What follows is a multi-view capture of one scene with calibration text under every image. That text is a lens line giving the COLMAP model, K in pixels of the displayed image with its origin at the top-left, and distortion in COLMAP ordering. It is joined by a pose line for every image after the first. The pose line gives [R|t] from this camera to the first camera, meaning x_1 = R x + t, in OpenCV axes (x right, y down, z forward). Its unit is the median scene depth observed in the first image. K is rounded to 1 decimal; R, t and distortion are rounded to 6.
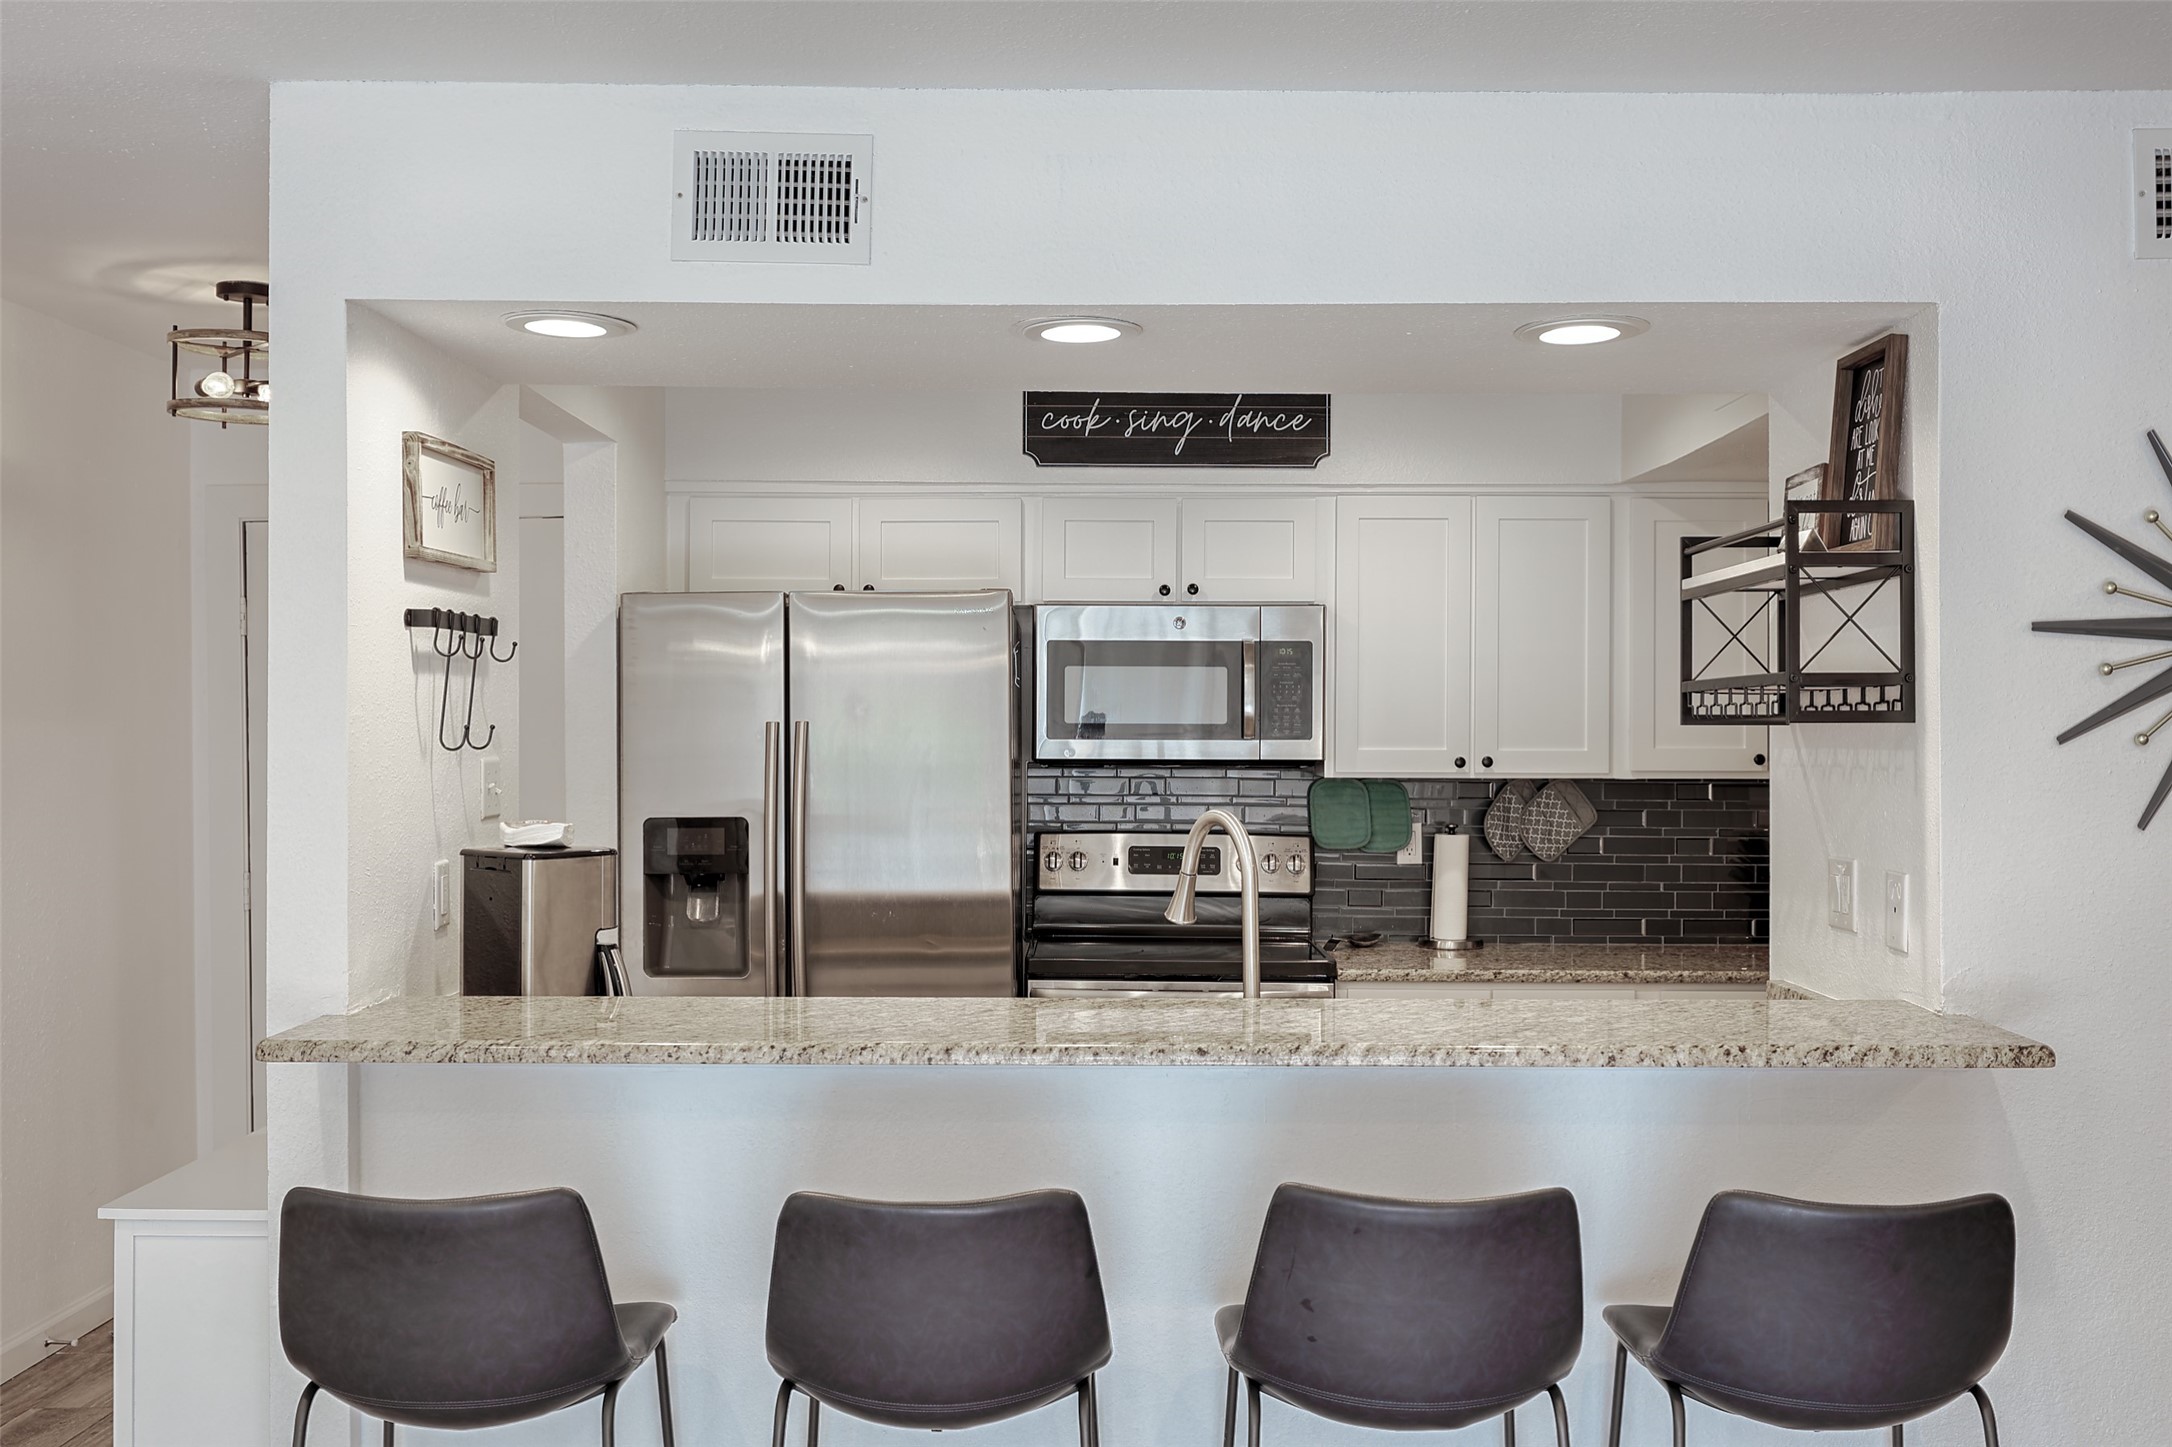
lens RADIAL K [[1856.9, 0, 1084.0], [0, 1856.9, 726.9], [0, 0, 1]] dist [0.006783, 0.001673]
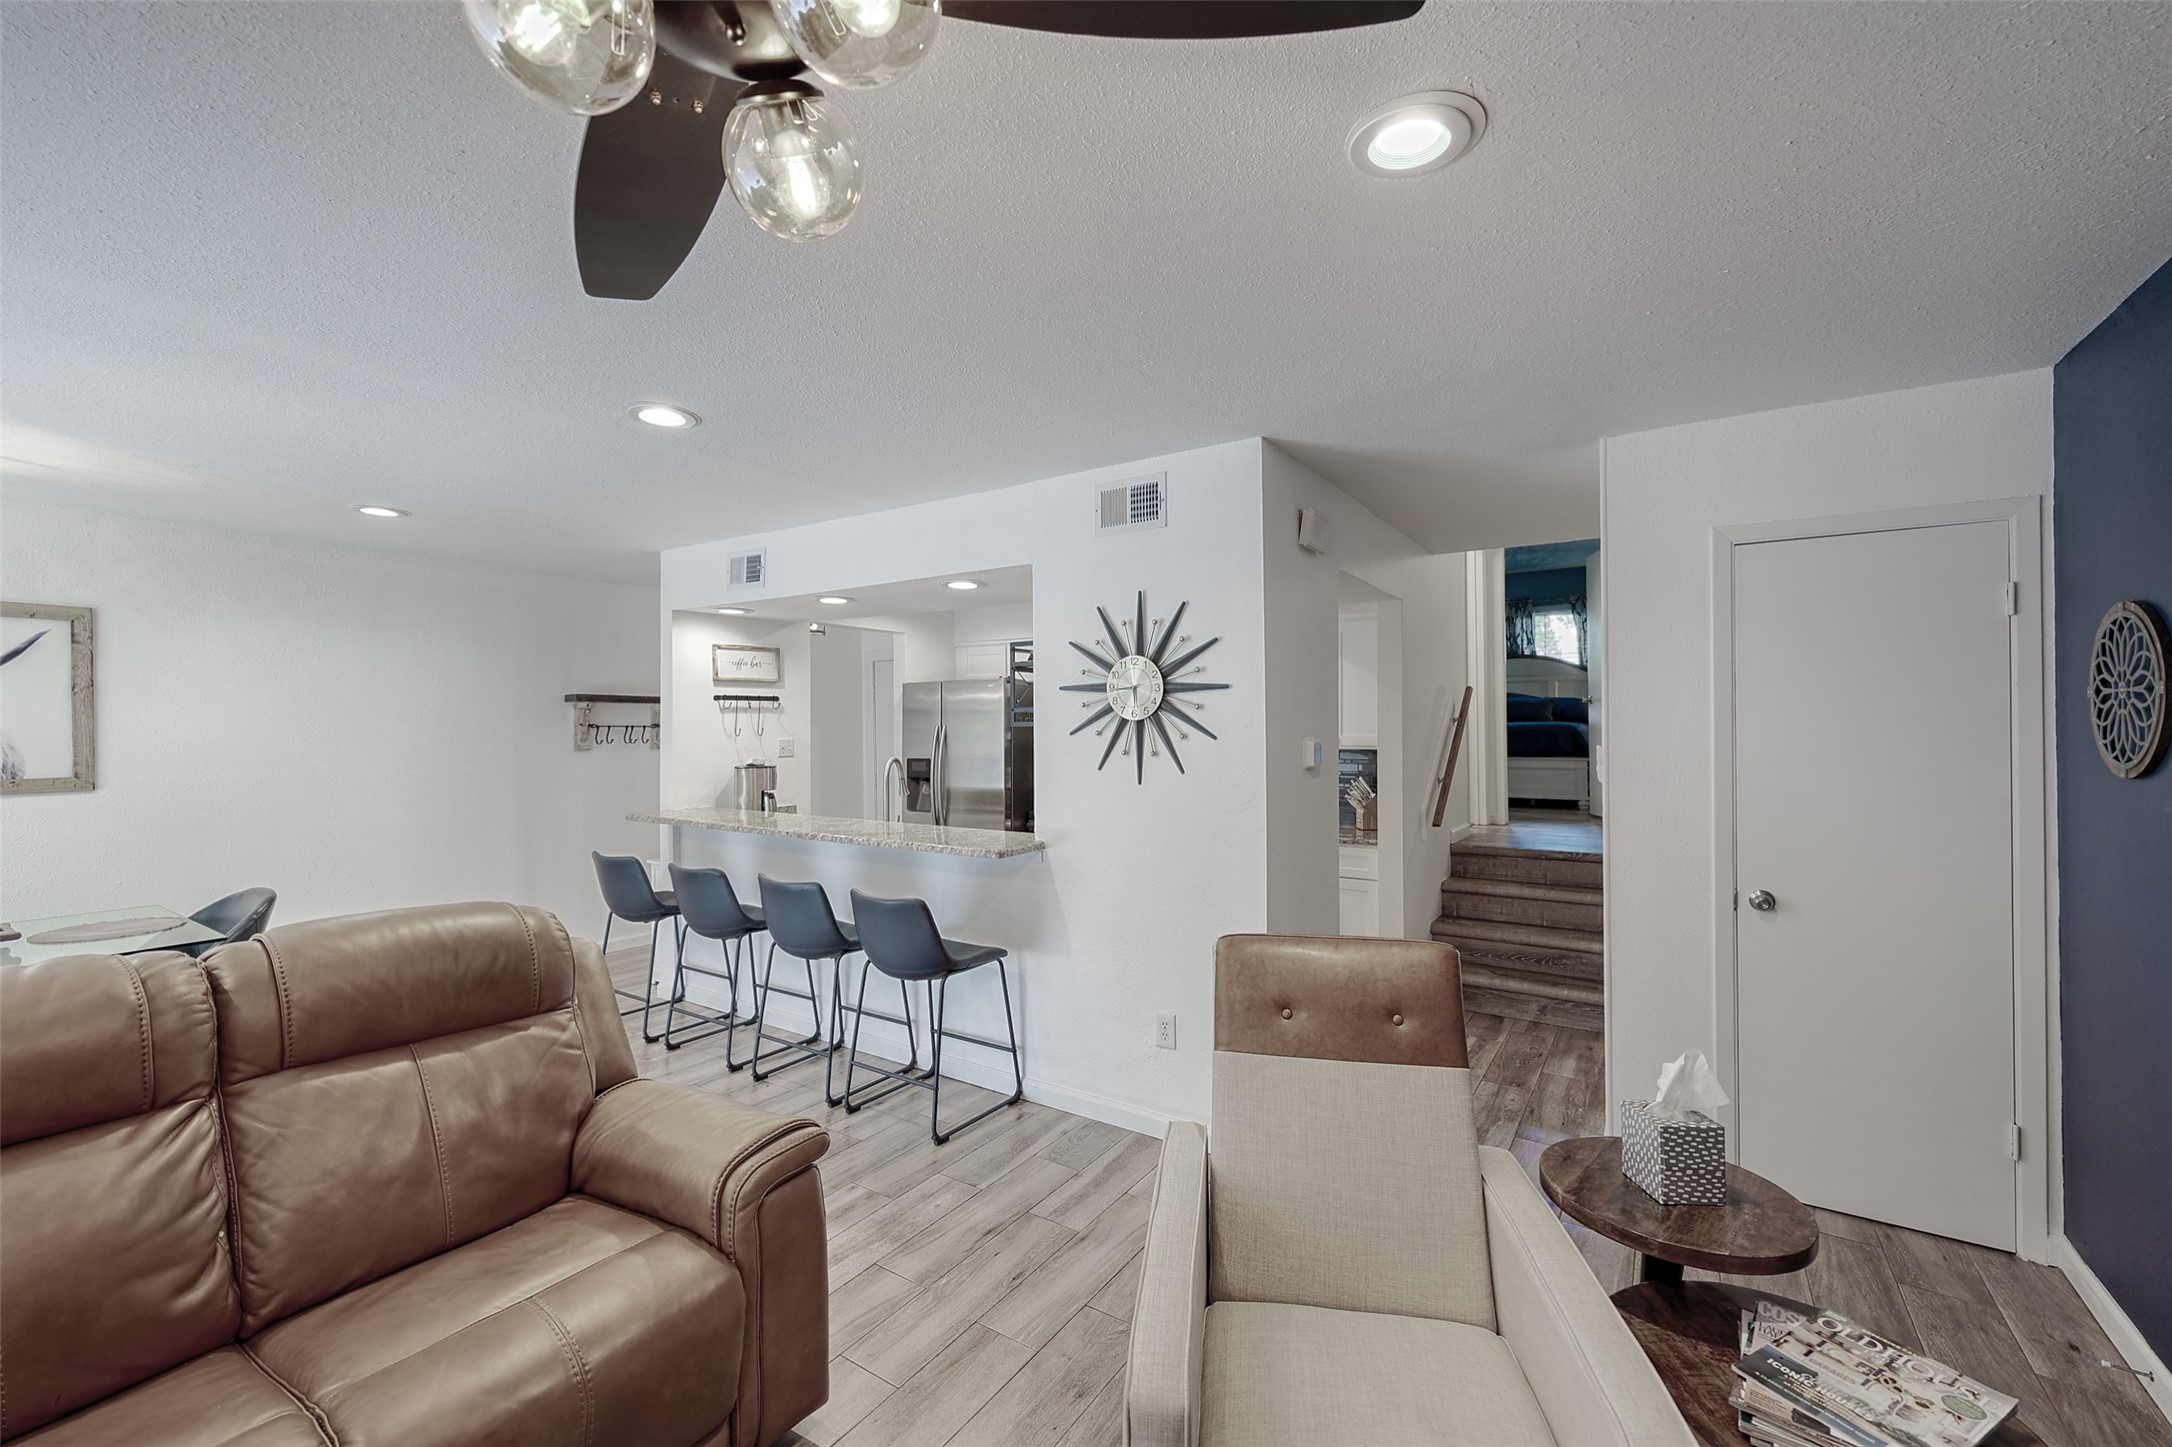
lens RADIAL K [[877.1, 0, 1085.5], [0, 877.1, 726.5], [0, 0, 1]] dist [-0.000584, 0.000317]
pose [[0.832259, -0.005316, -0.554361, 1.084434], [0.010814, 0.999919, 0.006646, -0.009079], [0.554281, -0.011526, 0.832249, 0.029585]]
